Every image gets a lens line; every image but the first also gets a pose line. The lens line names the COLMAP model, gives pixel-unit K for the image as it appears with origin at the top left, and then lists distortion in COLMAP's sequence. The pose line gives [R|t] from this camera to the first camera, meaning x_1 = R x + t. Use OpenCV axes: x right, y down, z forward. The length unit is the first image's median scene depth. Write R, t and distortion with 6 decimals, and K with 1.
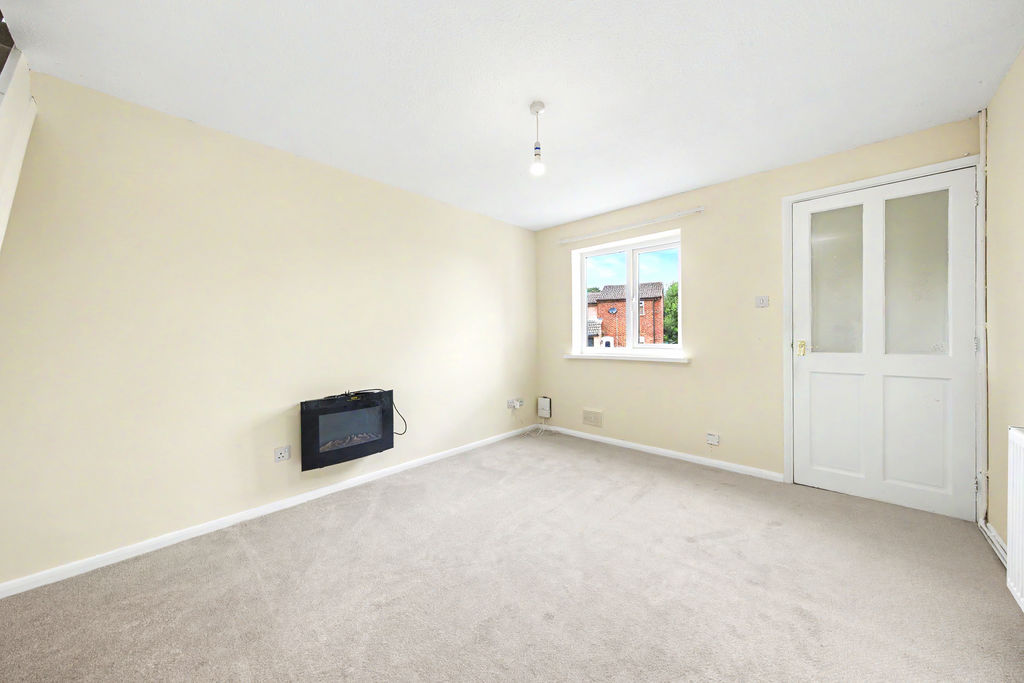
lens RADIAL K [[343.1, 0, 510.9], [0, 343.1, 337.3], [0, 0, 1]] dist [-0.004539, -0.000046]
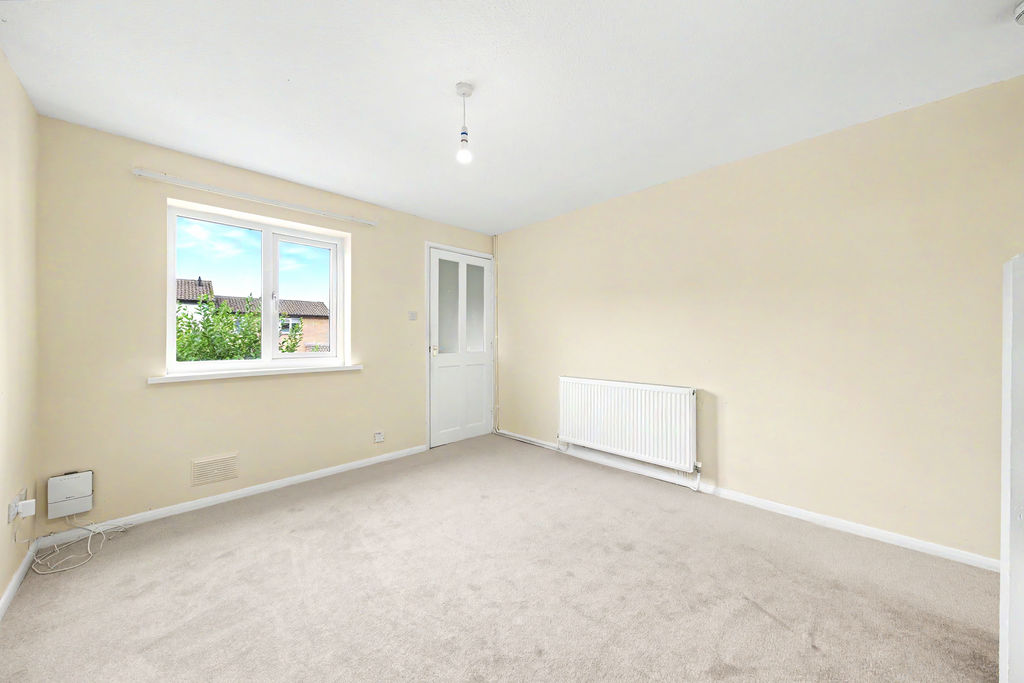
lens RADIAL K [[361.1, 0, 510.0], [0, 361.1, 337.5], [0, 0, 1]] dist [-0.000689, -0.000073]
pose [[0.044467, 0.011744, 0.998942, -0.619646], [0.008754, 0.999888, -0.012144, -0.002982], [-0.998972, 0.009284, 0.044359, 0.601037]]
